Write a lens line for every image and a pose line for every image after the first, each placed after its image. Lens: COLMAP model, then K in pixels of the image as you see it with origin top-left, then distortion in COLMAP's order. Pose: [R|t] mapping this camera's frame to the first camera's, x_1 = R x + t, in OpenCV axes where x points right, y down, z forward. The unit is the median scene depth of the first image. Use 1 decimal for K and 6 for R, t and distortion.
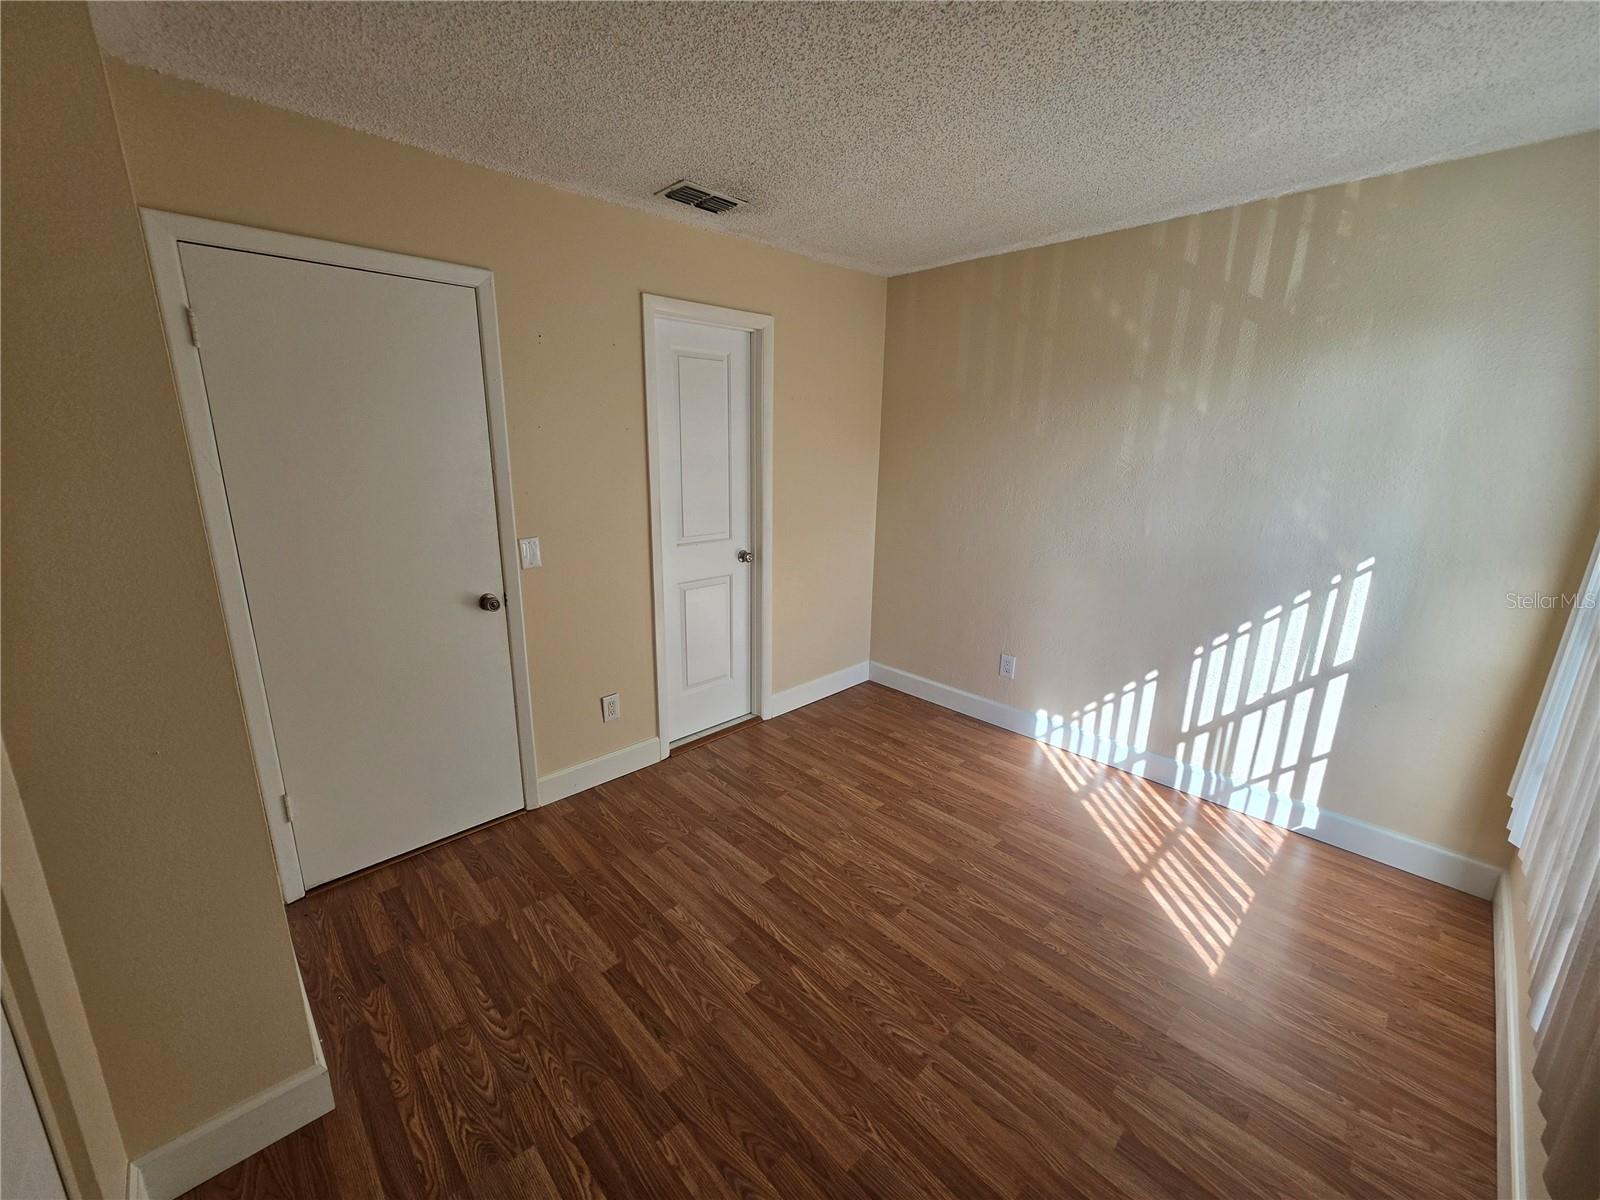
lens RADIAL K [[643.3, 0, 781.8], [0, 643.3, 596.9], [0, 0, 1]] dist [0.000760, 0.000088]
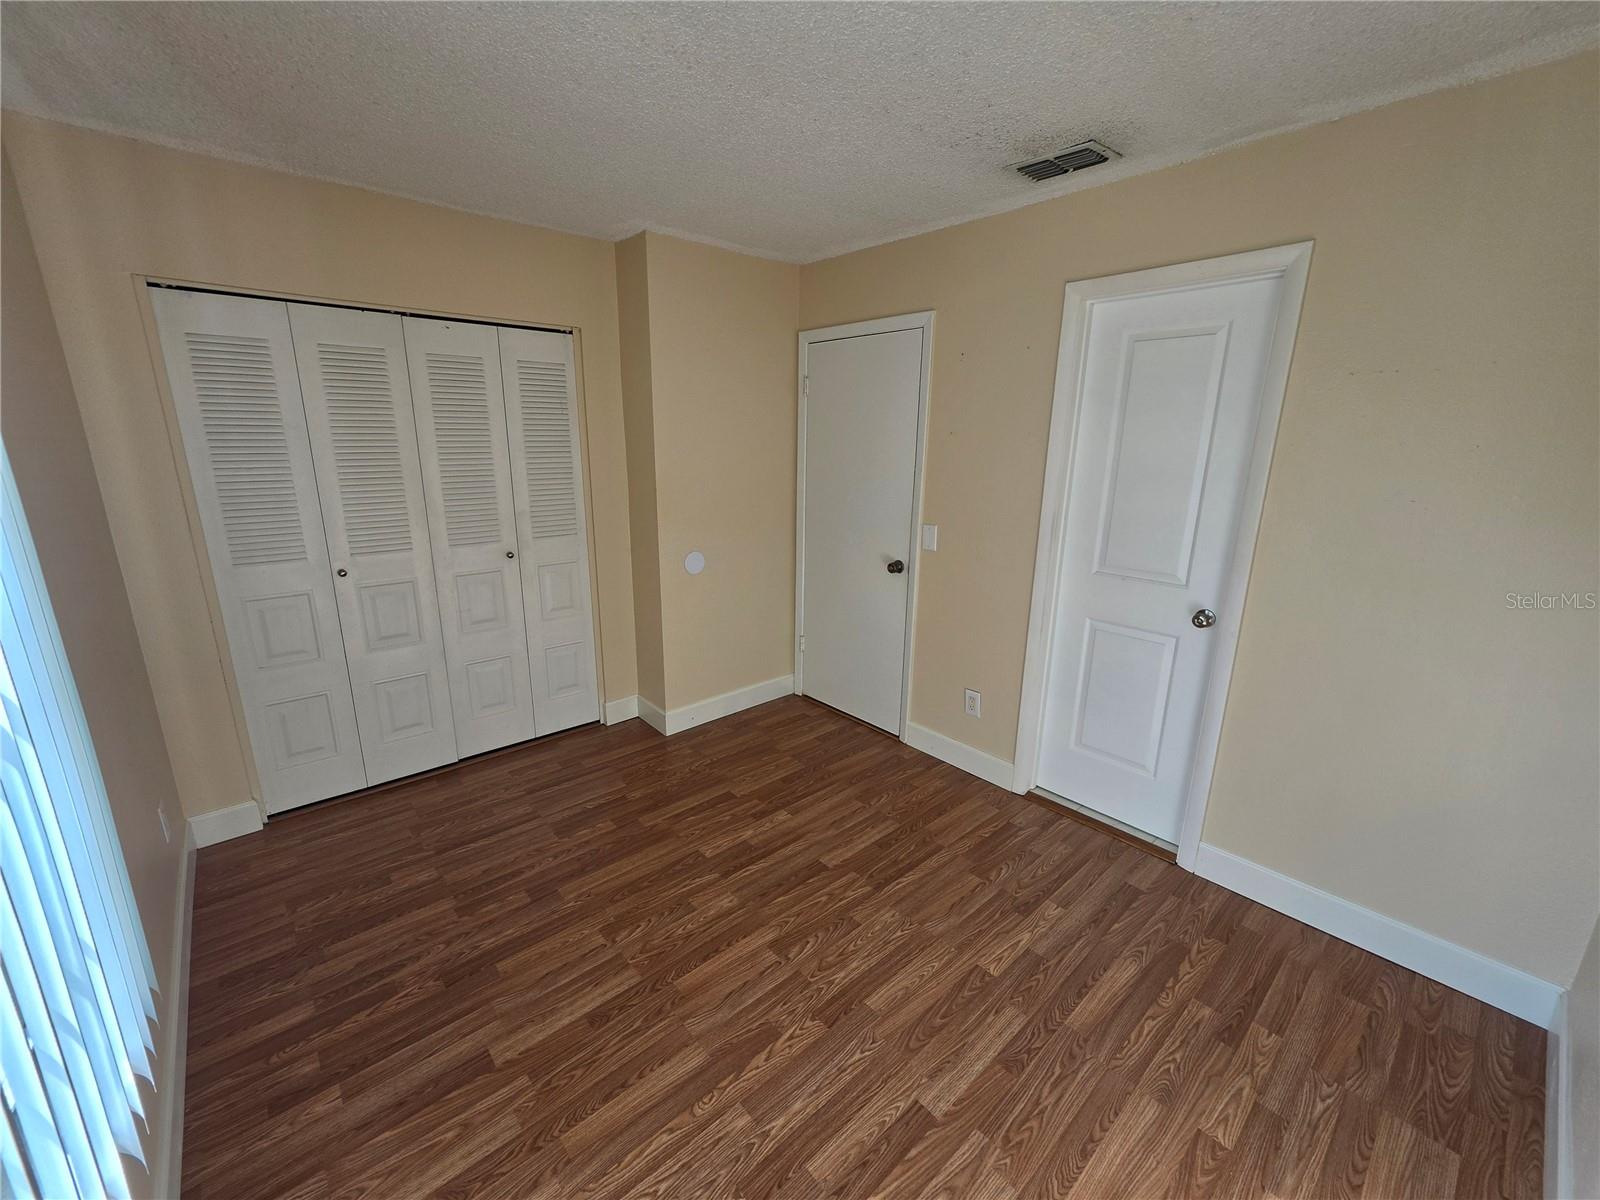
lens RADIAL K [[643.3, 0, 781.8], [0, 643.3, 596.9], [0, 0, 1]] dist [0.000760, 0.000088]
pose [[-0.041644, 0.235124, -0.971073, 0.831111], [-0.249235, 0.938747, 0.237985, -0.183805], [0.967547, 0.251936, 0.019508, 0.746827]]
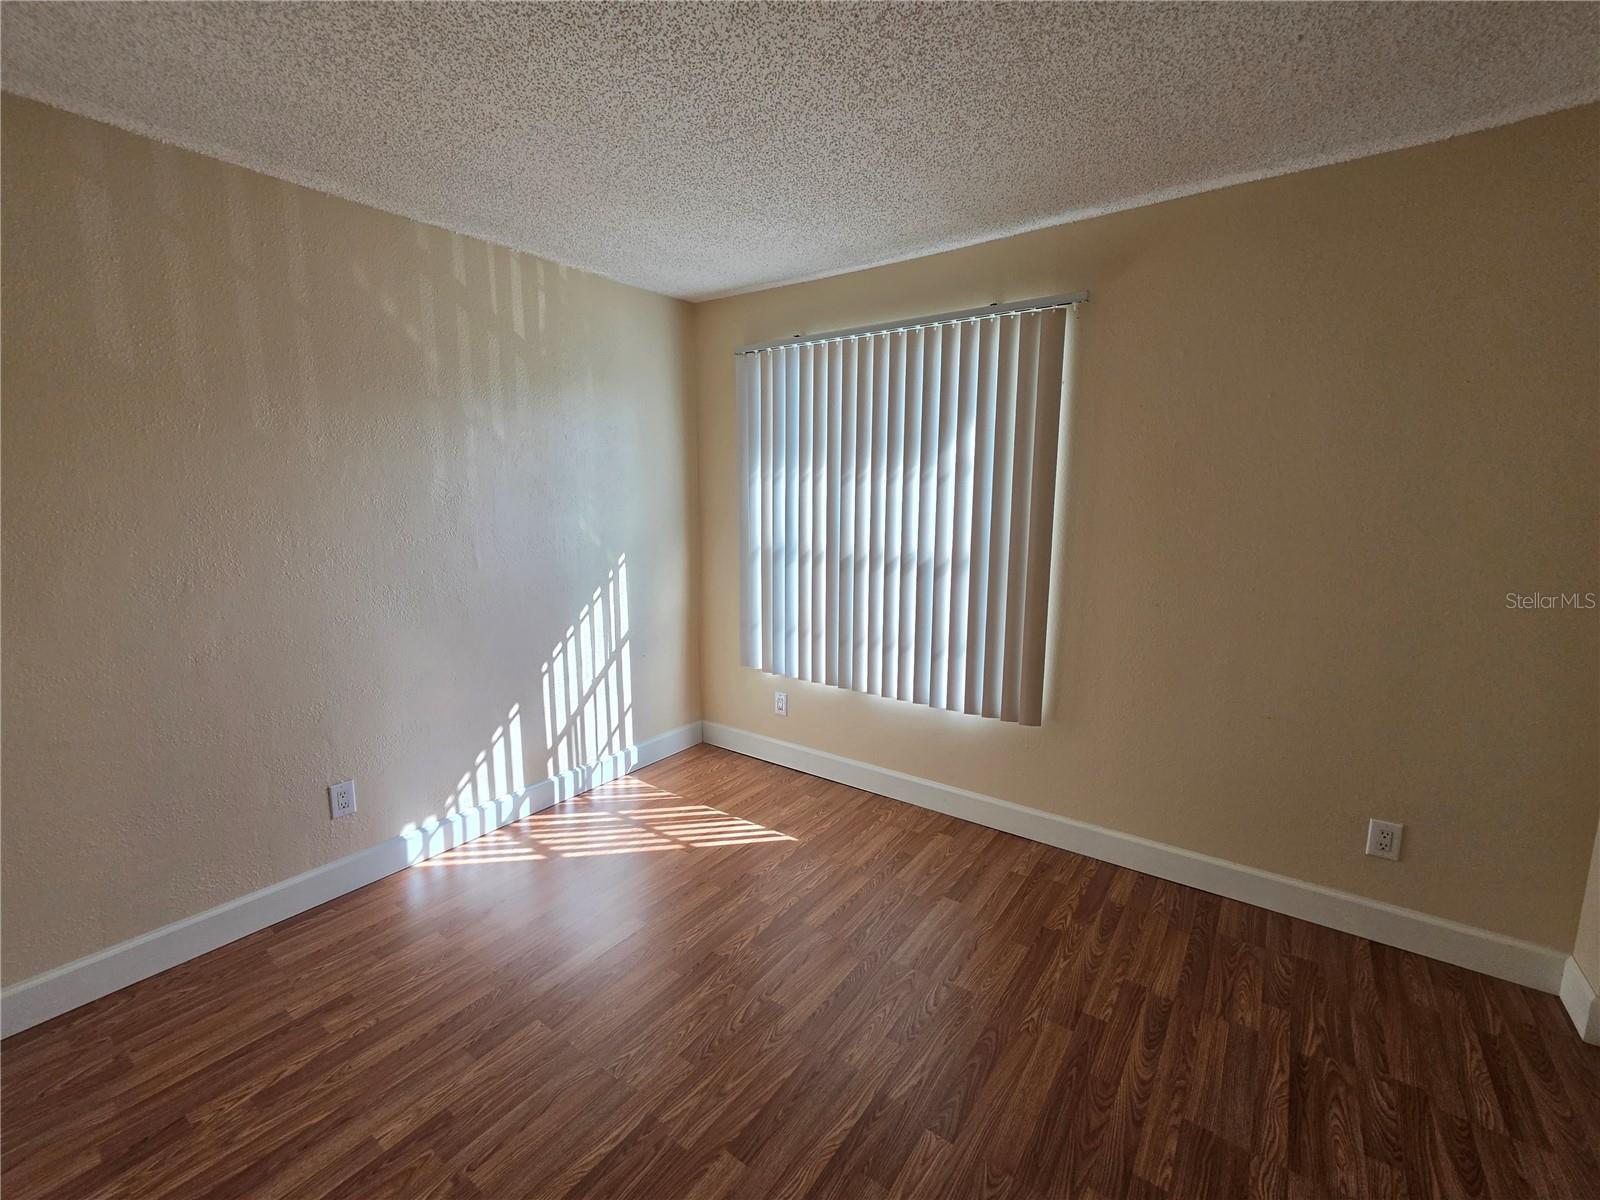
lens RADIAL K [[684.9, 0, 782.3], [0, 684.9, 598.1], [0, 0, 1]] dist [0.001163, 0.000071]
pose [[-0.178746, -0.167043, 0.969611, -0.534332], [0.237523, 0.949009, 0.207281, -0.179837], [-0.954794, 0.267356, -0.129955, 0.835902]]
